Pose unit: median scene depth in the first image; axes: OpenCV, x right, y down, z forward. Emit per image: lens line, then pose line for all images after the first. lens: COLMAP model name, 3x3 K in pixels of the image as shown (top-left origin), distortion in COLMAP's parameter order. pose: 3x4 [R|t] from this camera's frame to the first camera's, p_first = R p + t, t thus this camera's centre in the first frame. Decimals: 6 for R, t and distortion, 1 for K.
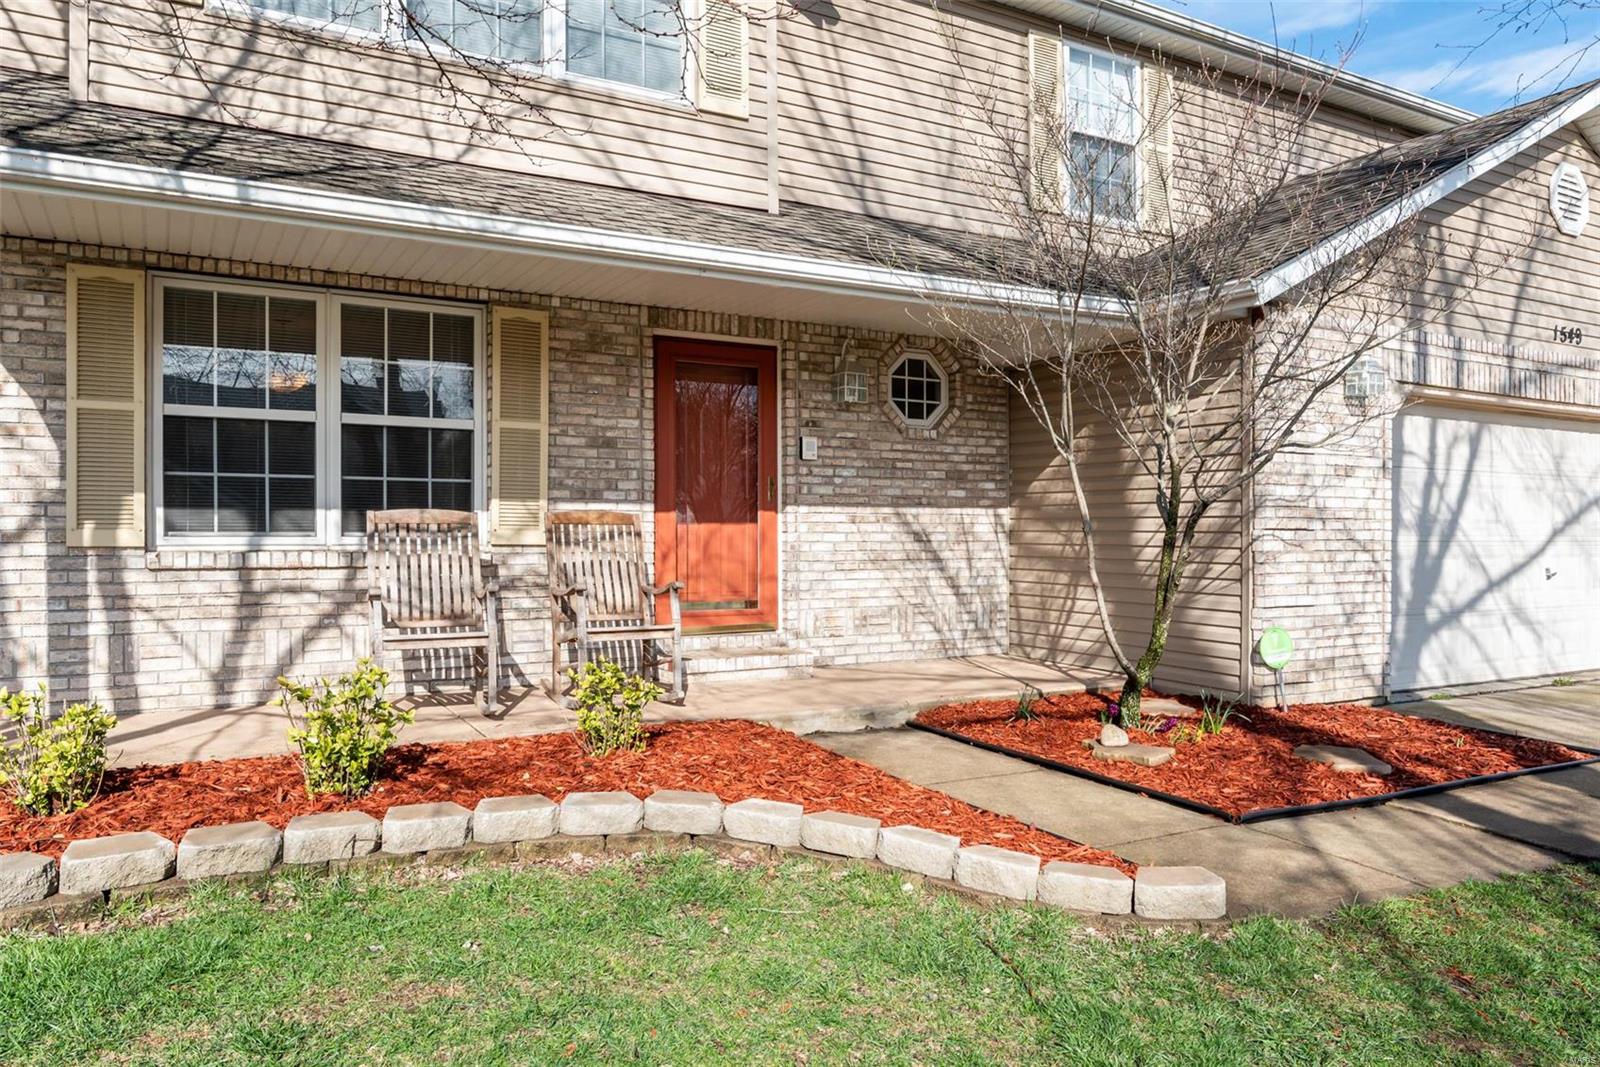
lens RADIAL K [[1118.3, 0, 833.7], [0, 1118.3, 548.3], [0, 0, 1]] dist [-0.020220, -0.000607]
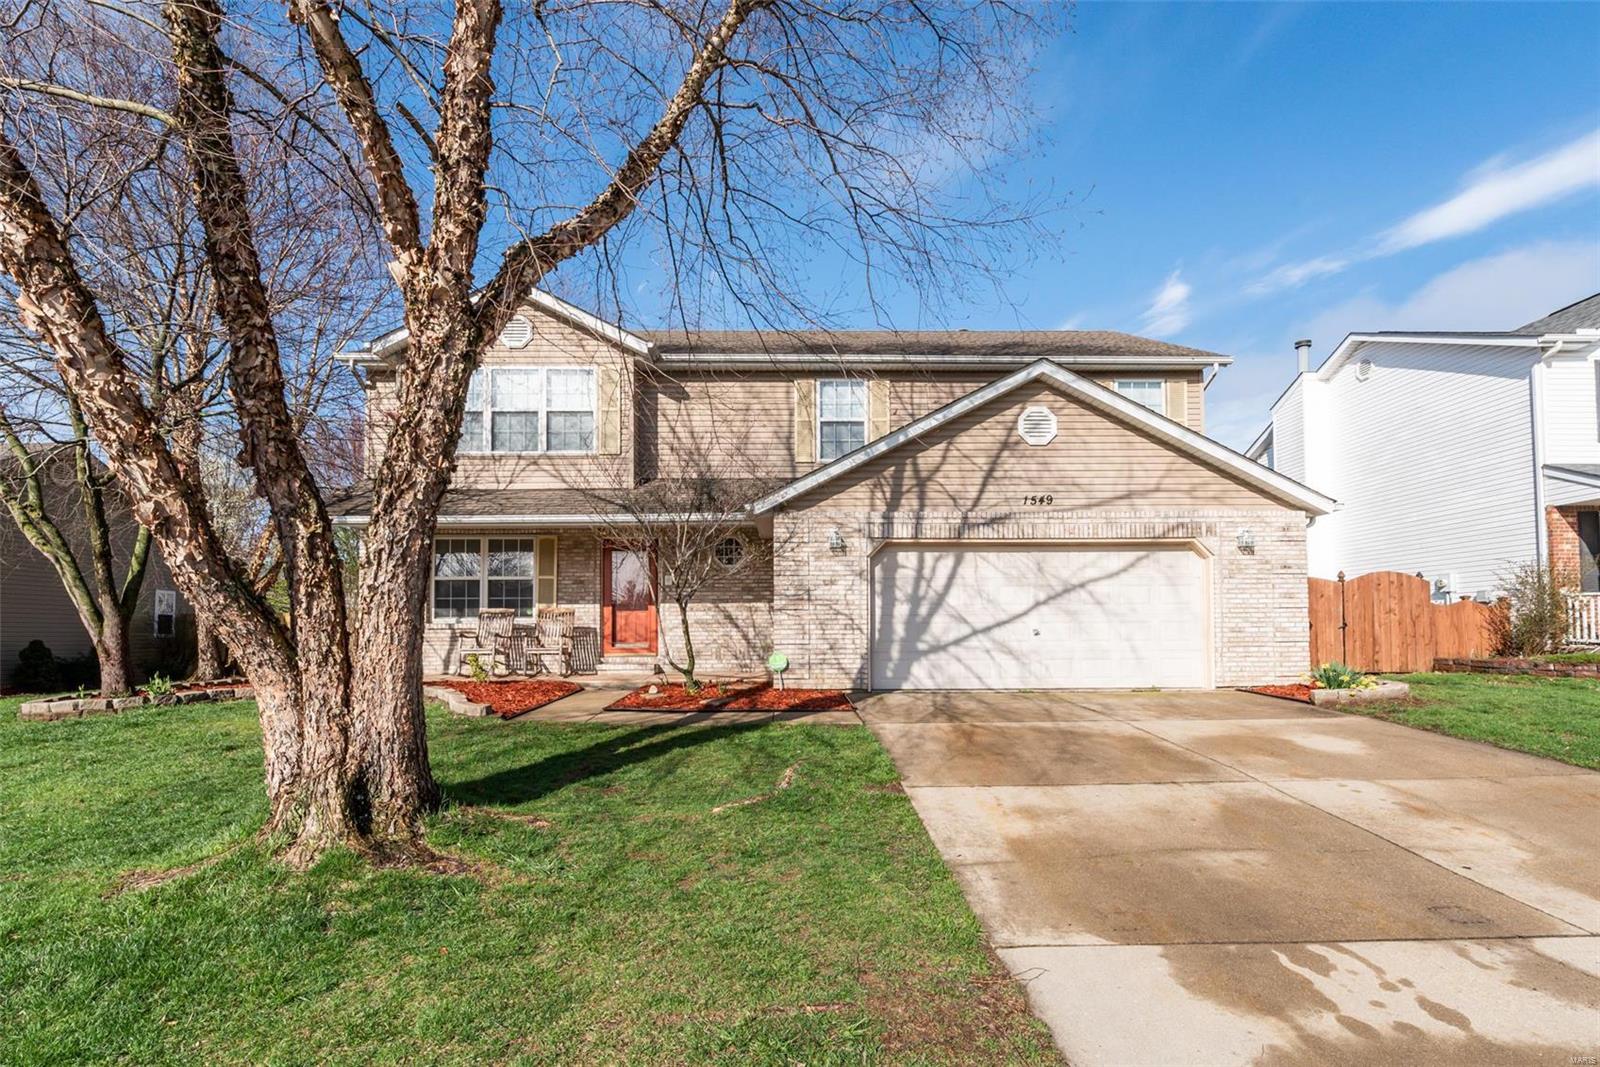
lens RADIAL K [[779.3, 0, 795.4], [0, 779.3, 636.2], [0, 0, 1]] dist [-0.002217, -0.000618]
pose [[0.891653, -0.016503, -0.452419, 1.034795], [0.005682, 0.999665, -0.025268, 0.079892], [0.452685, 0.019960, 0.891447, -0.393749]]
